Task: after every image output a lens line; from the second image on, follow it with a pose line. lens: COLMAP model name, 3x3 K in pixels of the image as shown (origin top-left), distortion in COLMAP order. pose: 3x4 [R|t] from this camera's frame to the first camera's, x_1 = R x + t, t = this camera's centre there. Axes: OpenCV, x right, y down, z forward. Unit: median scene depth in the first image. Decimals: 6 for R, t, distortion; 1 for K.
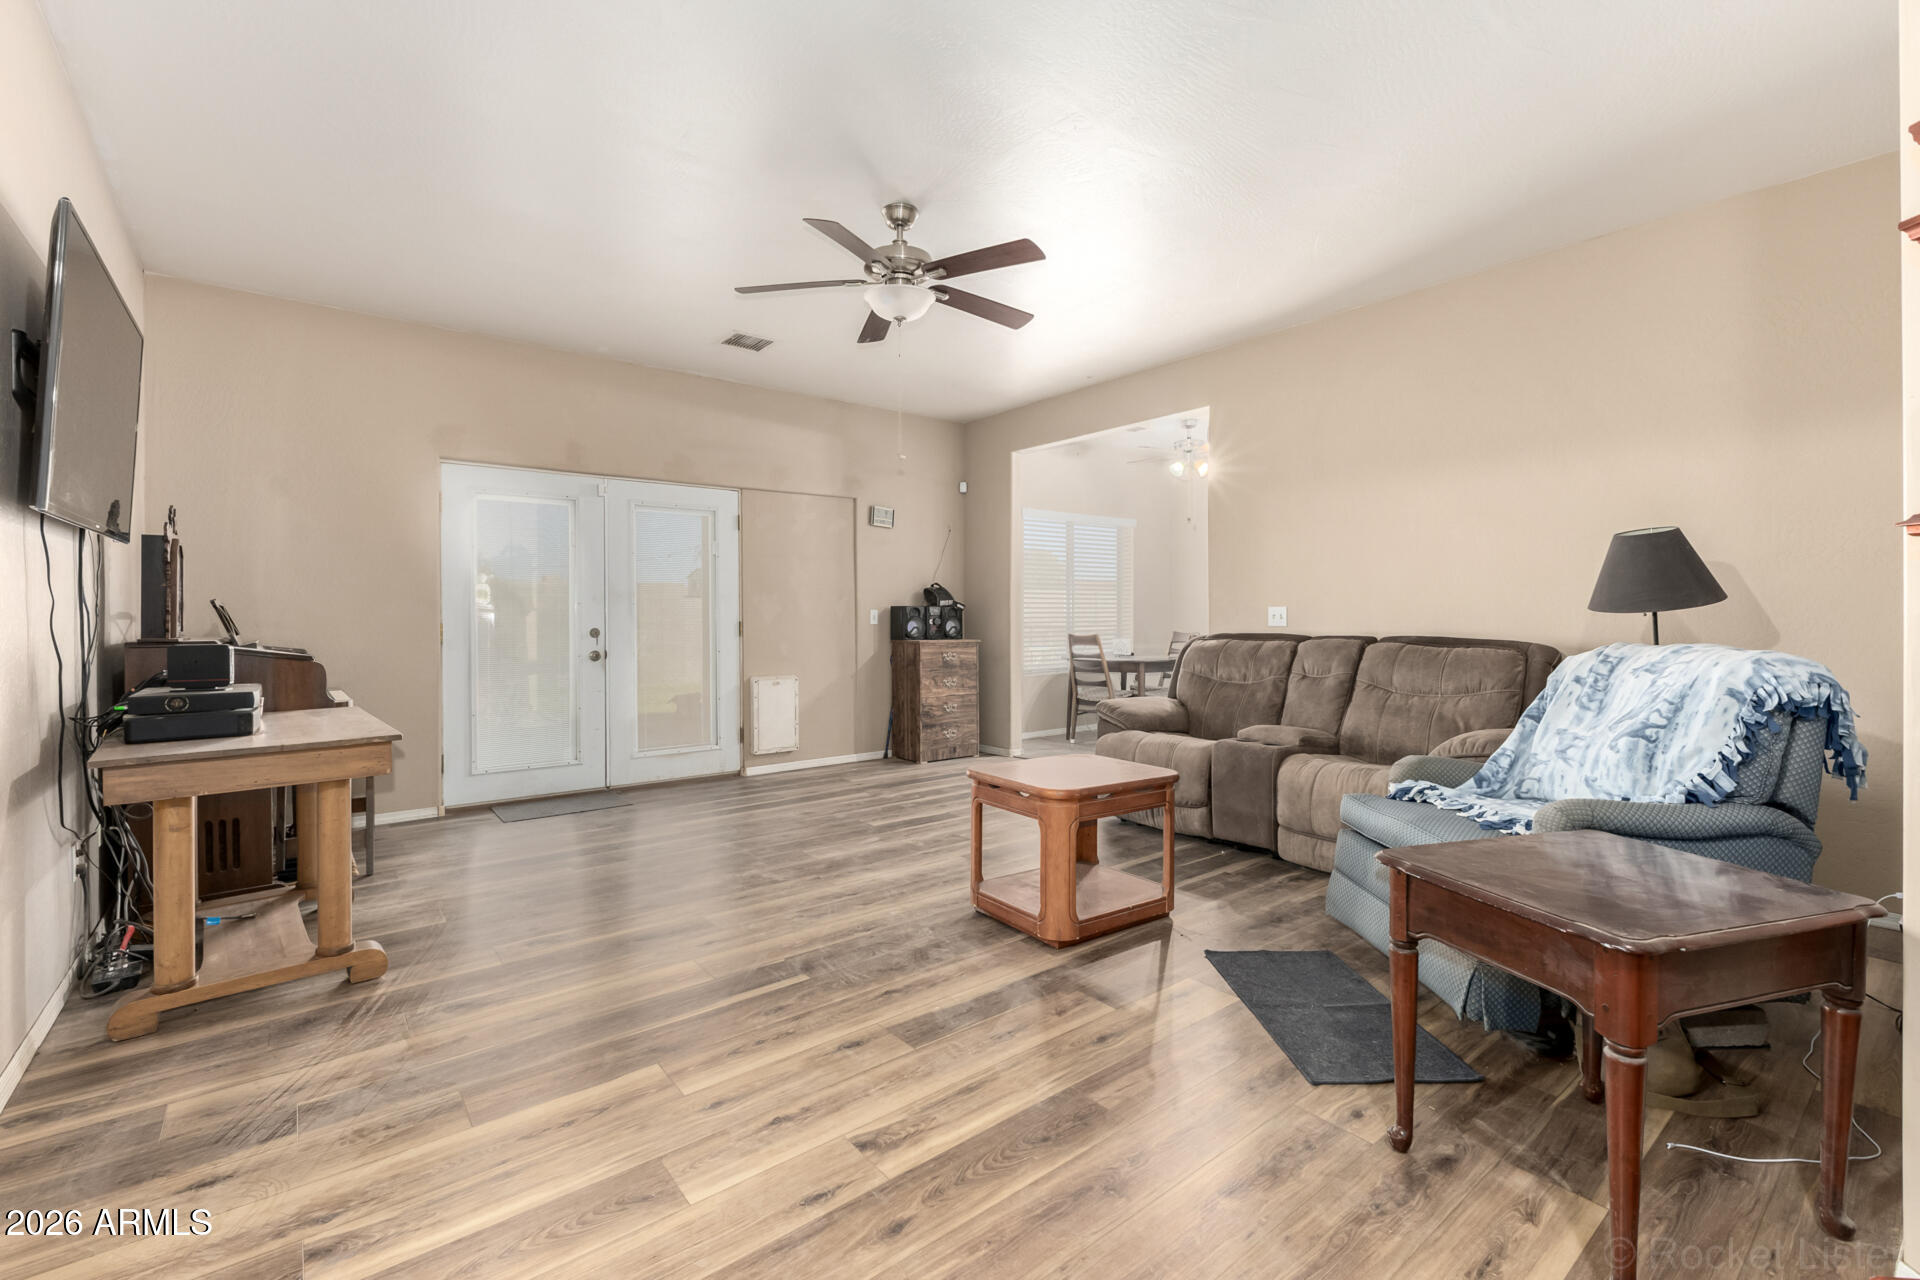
lens RADIAL K [[834.5, 0, 967.9], [0, 834.5, 624.7], [0, 0, 1]] dist [0.011202, -0.002033]
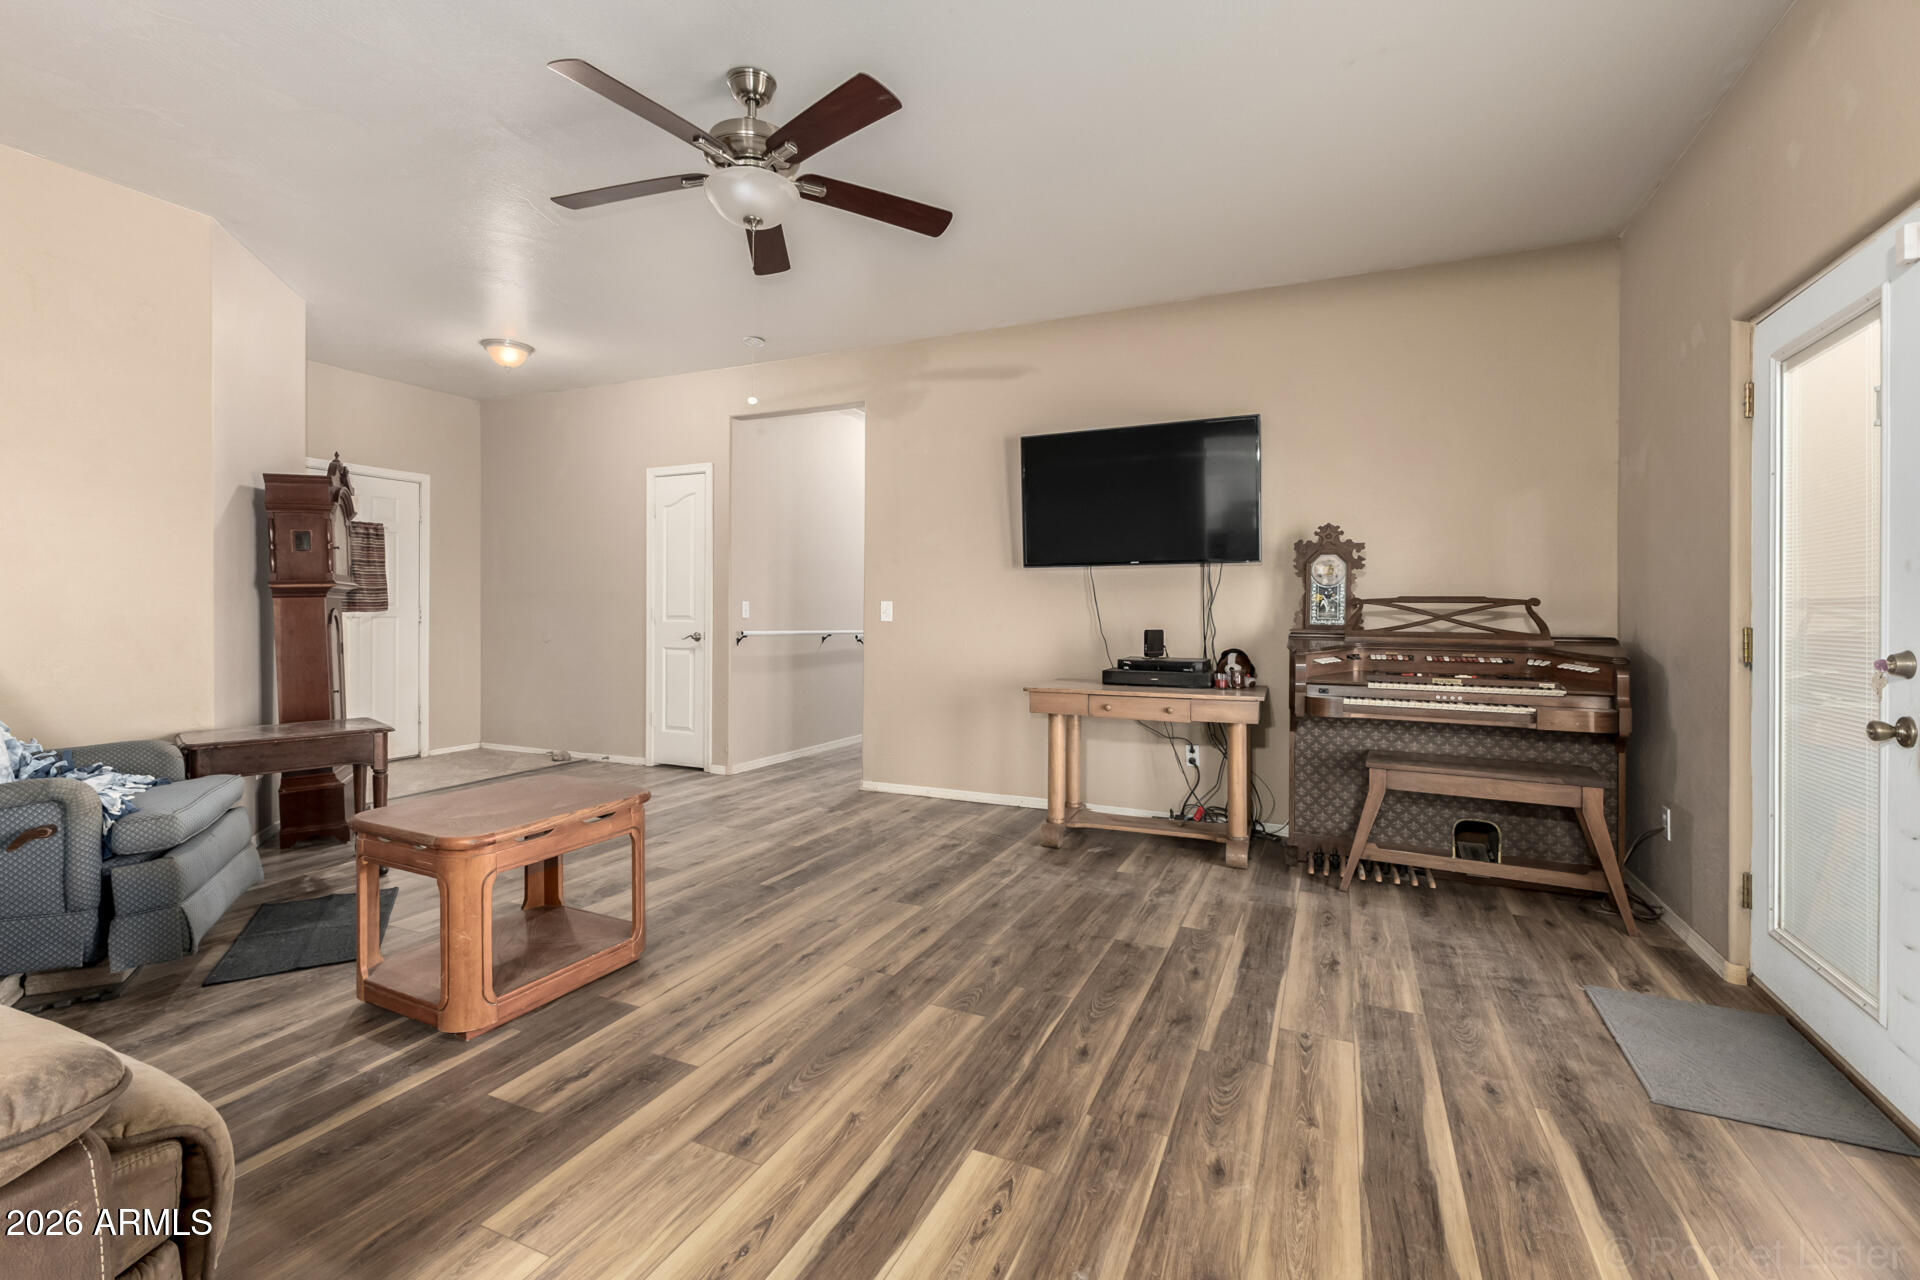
lens RADIAL K [[834.5, 0, 951.1], [0, 834.5, 621.8], [0, 0, 1]] dist [0.011202, -0.002033]
pose [[-0.900833, 0.003168, -0.434154, 0.049189], [-0.007347, 0.999719, 0.022538, -0.010815], [0.434104, 0.023493, -0.900557, 1.021666]]
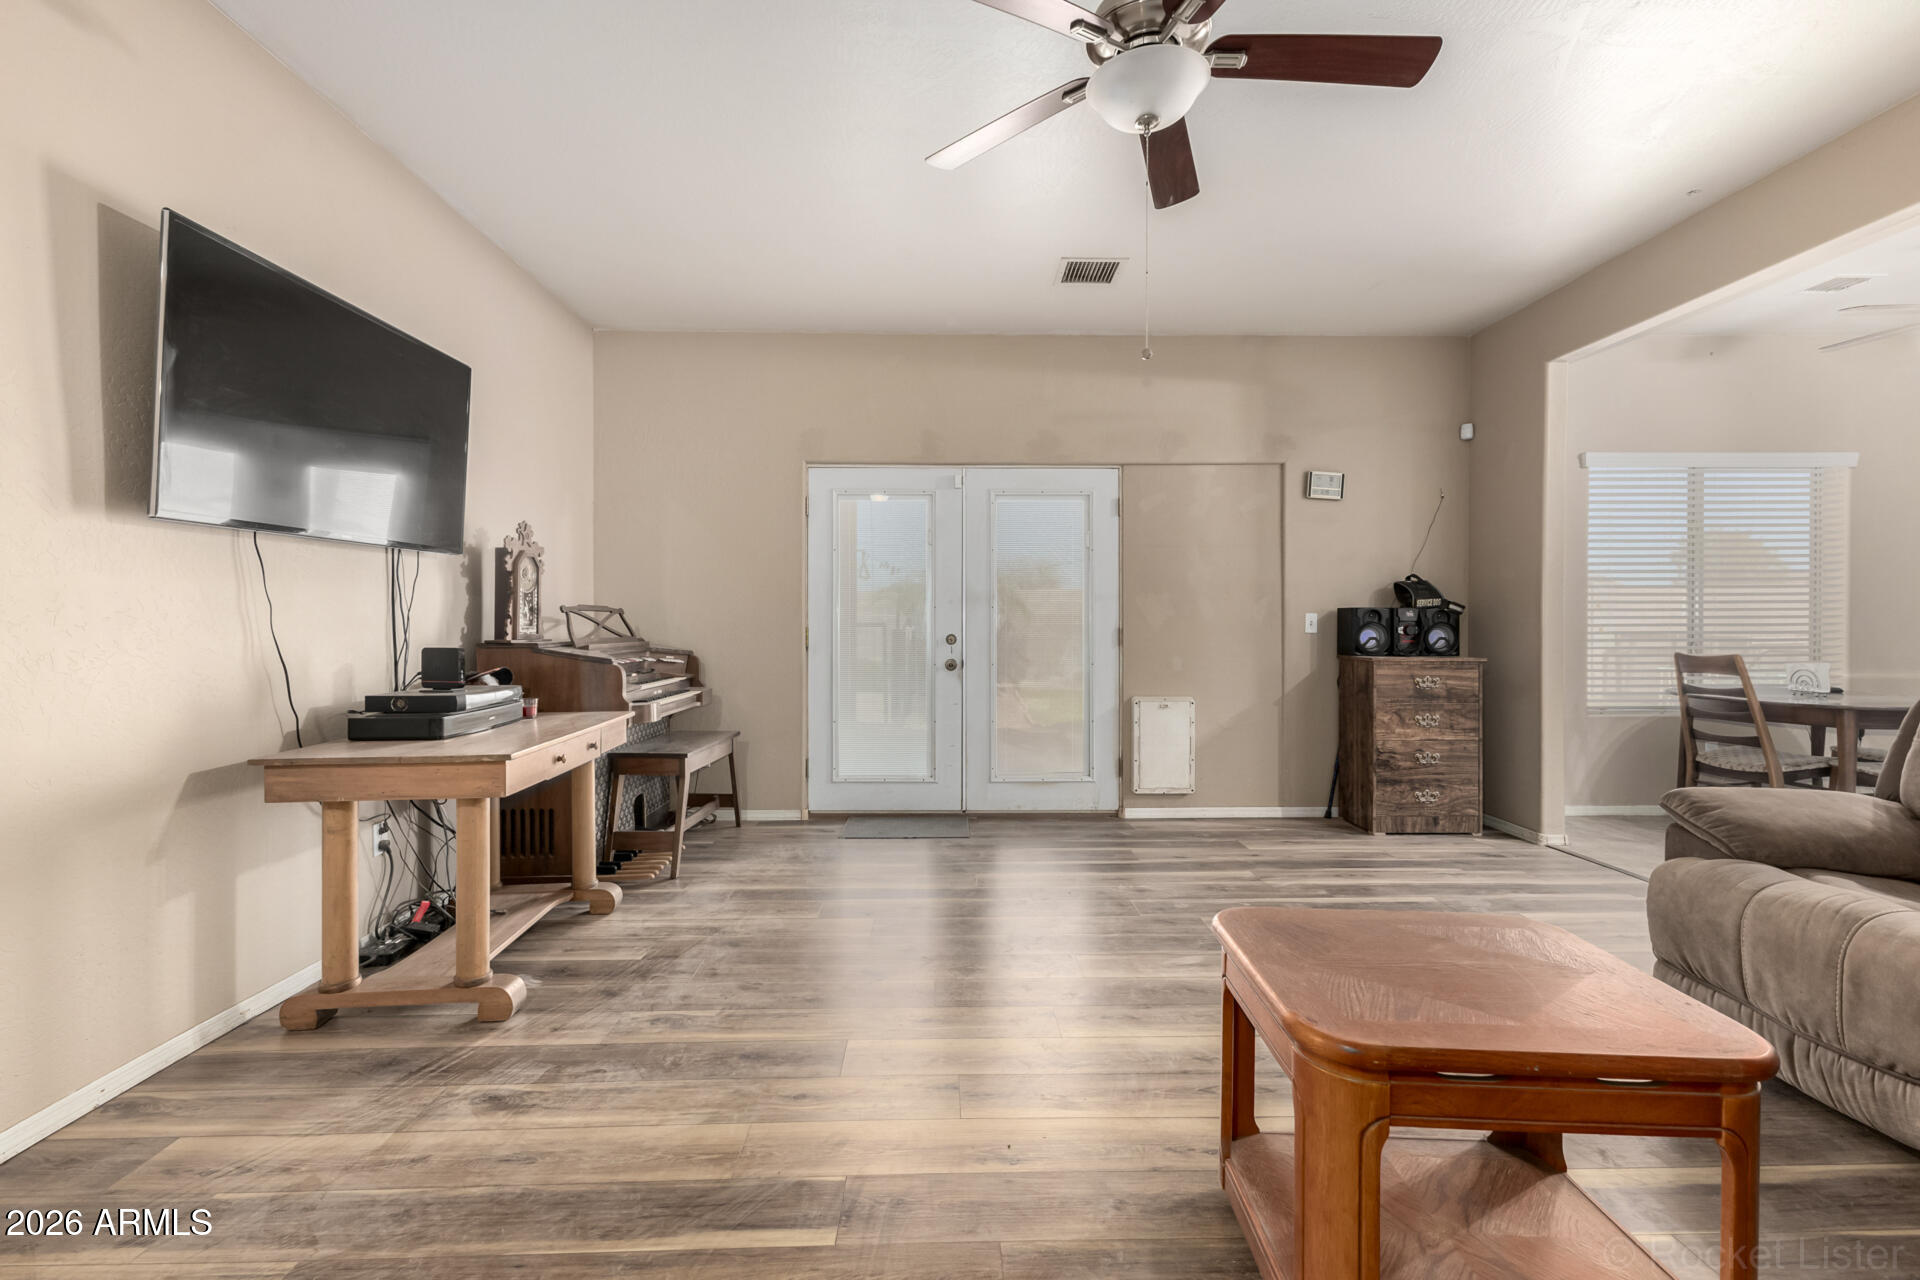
lens RADIAL K [[834.5, 0, 960.0], [0, 834.5, 626.4], [0, 0, 1]] dist [0.011202, -0.002033]
pose [[0.791102, 0.006693, -0.611648, 0.103203], [-0.009284, 0.999956, -0.001066, -0.002968], [0.611614, 0.006521, 0.791129, 0.259406]]
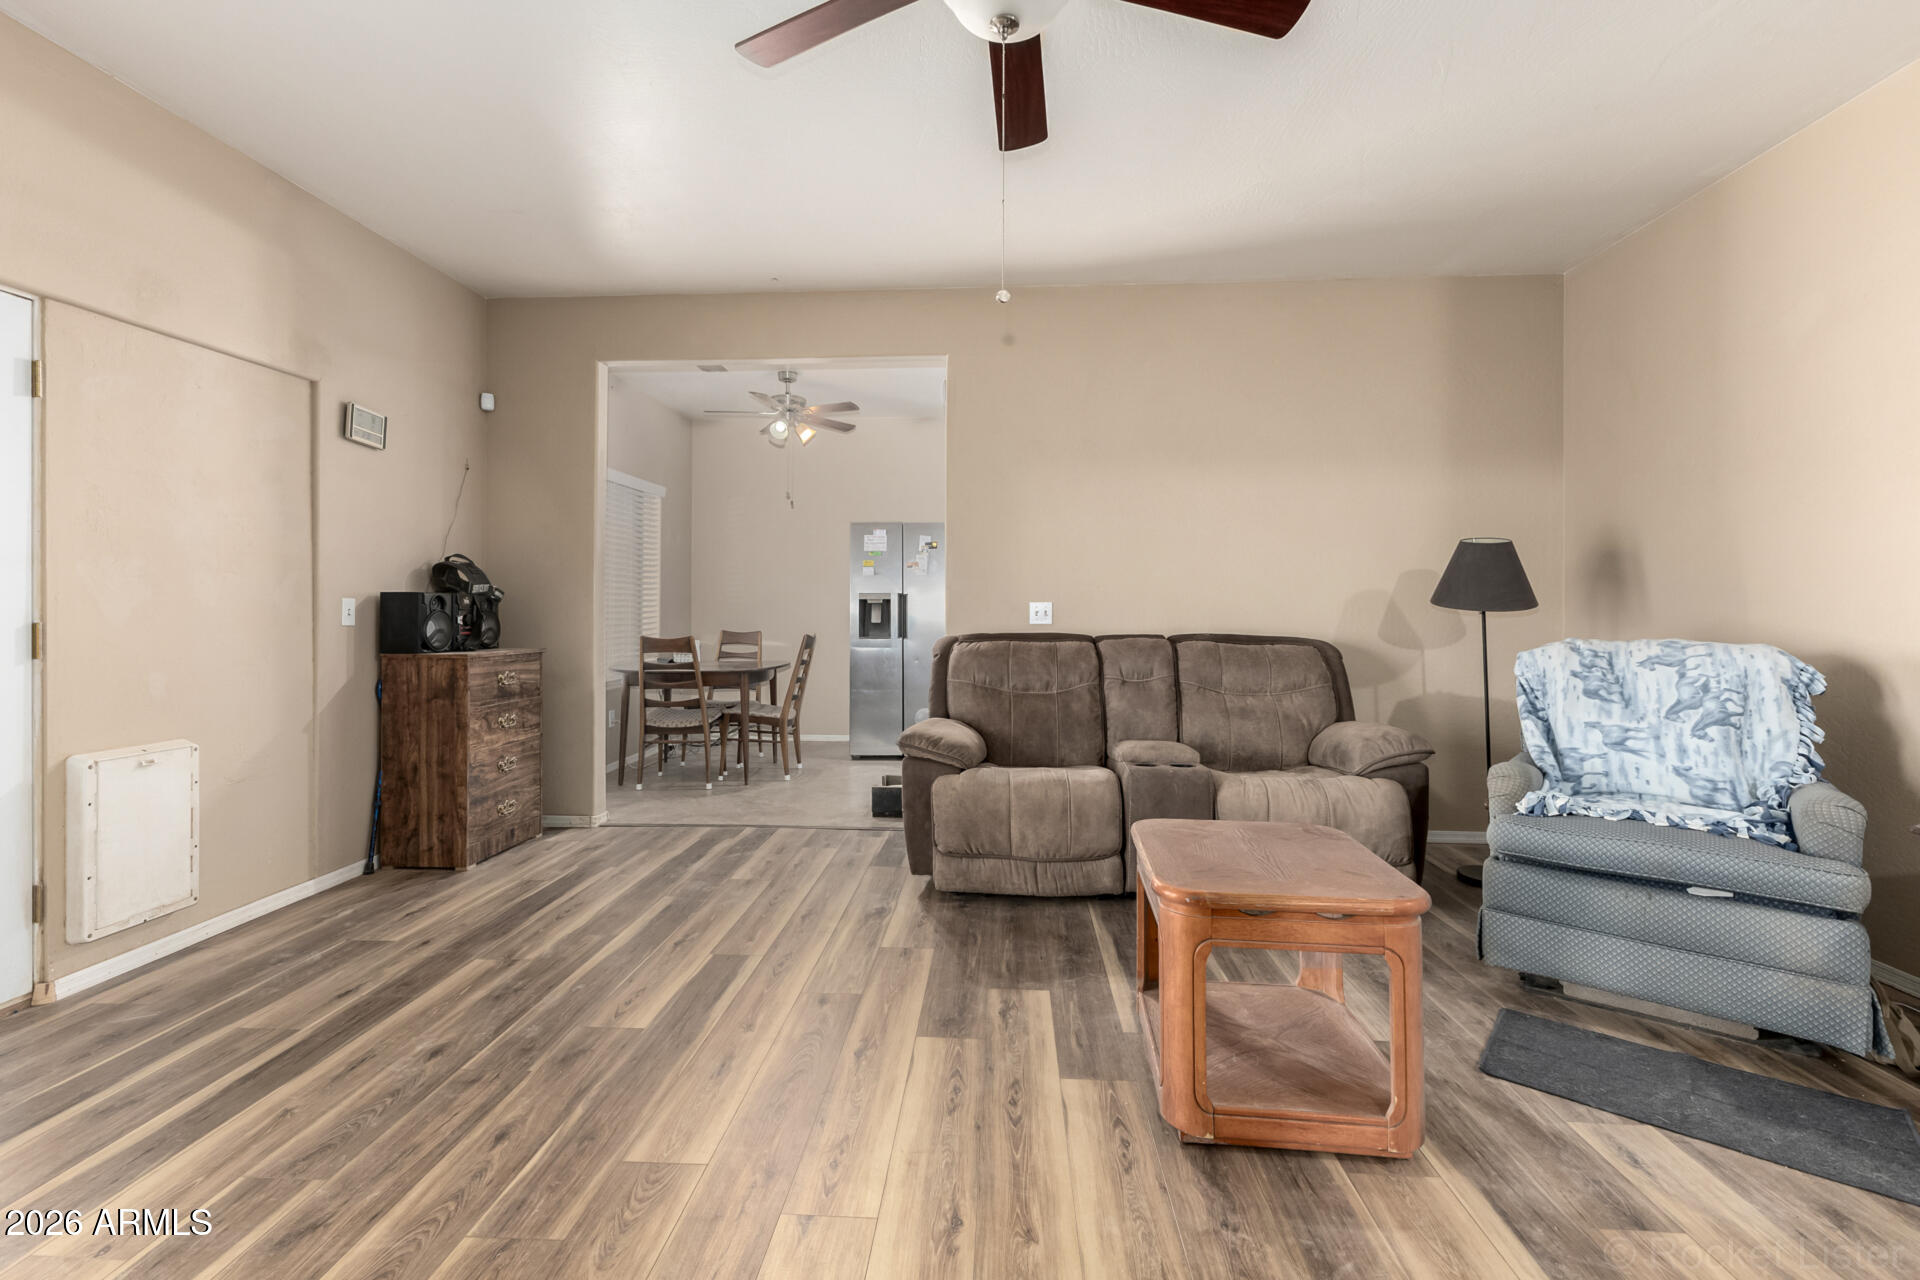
lens RADIAL K [[834.5, 0, 961.4], [0, 834.5, 609.5], [0, 0, 1]] dist [0.011202, -0.002033]
pose [[0.674144, 0.005370, 0.738581, -0.272548], [0.003897, 0.999934, -0.010828, -0.003914], [-0.738590, 0.010178, 0.674078, 0.394231]]
